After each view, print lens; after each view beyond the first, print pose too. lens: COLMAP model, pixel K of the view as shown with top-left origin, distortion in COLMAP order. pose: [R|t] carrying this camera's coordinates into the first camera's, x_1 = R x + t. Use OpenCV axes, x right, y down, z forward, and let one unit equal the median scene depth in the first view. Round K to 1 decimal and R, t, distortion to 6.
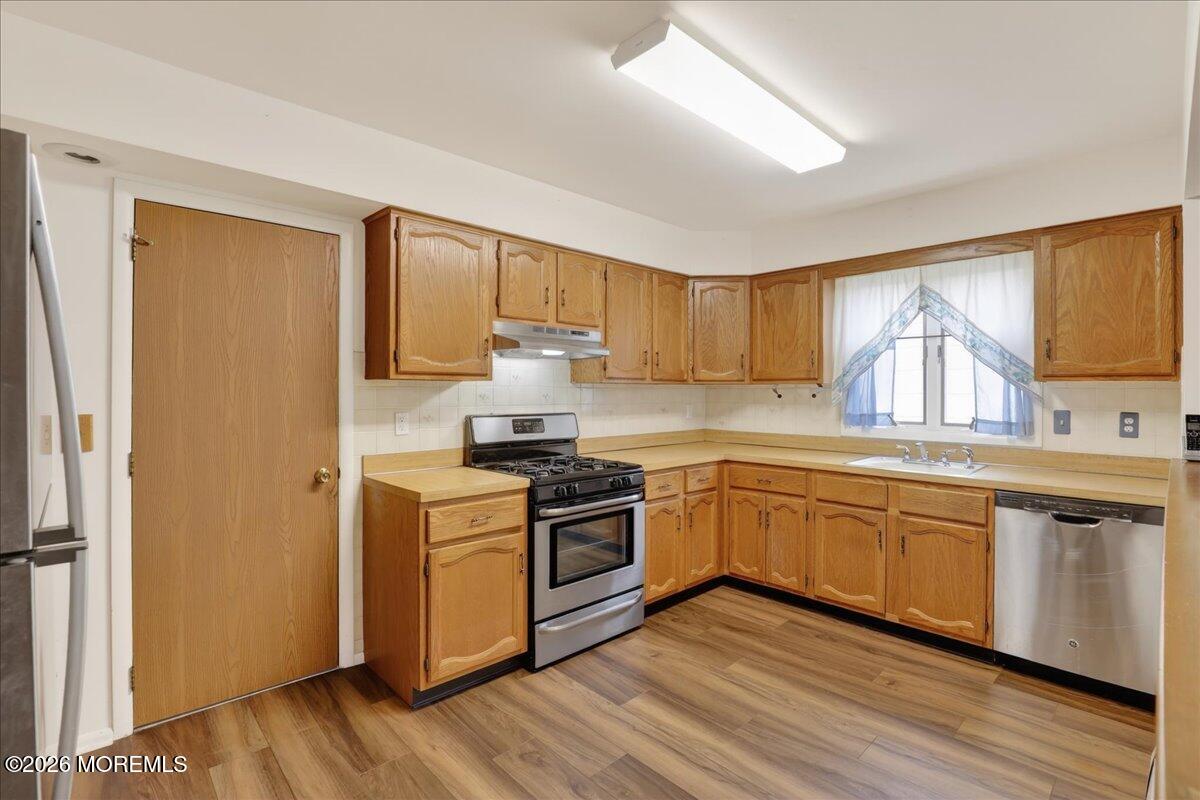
lens RADIAL K [[553.6, 0, 599.0], [0, 553.6, 389.3], [0, 0, 1]] dist [-0.044795, 0.009925]
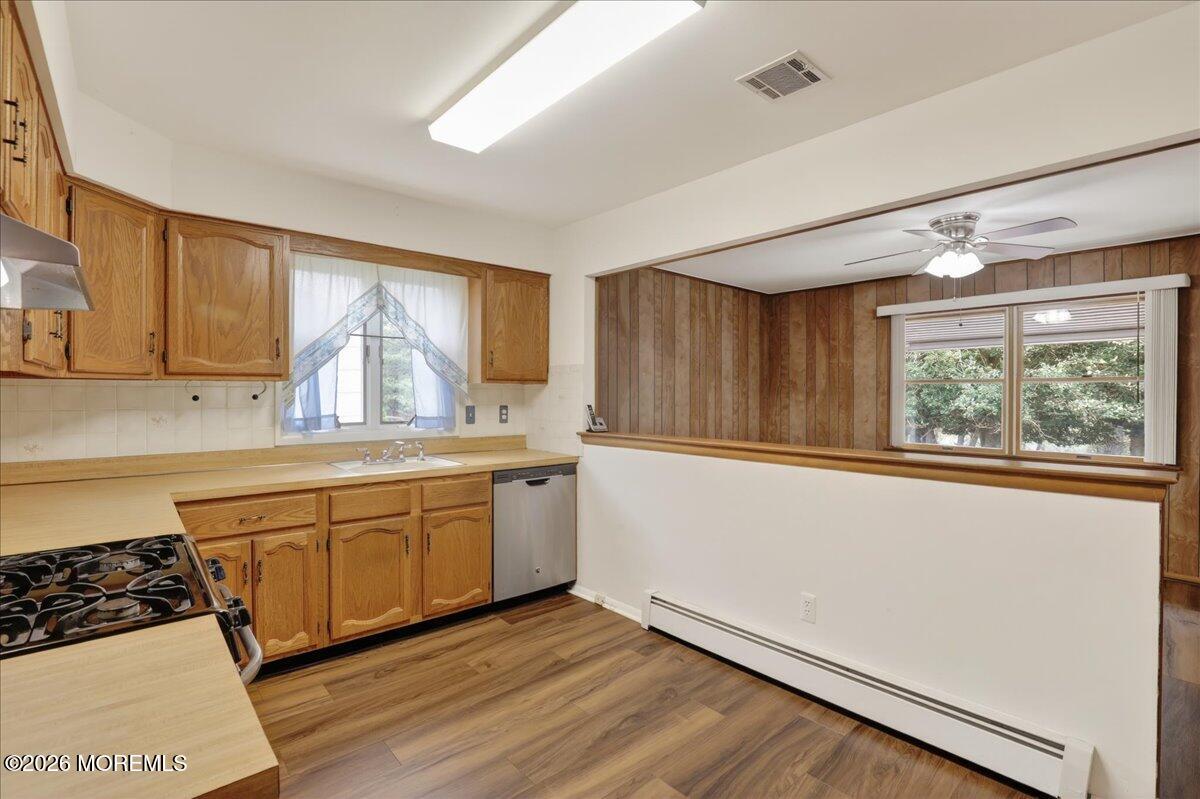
lens RADIAL K [[551.5, 0, 599.9], [0, 551.5, 395.6], [0, 0, 1]] dist [-0.031595, 0.000613]
pose [[0.036602, -0.011548, 0.999263, -0.429191], [-0.005346, 0.999917, 0.011752, -0.001757], [-0.999316, -0.005772, 0.036537, 0.610413]]
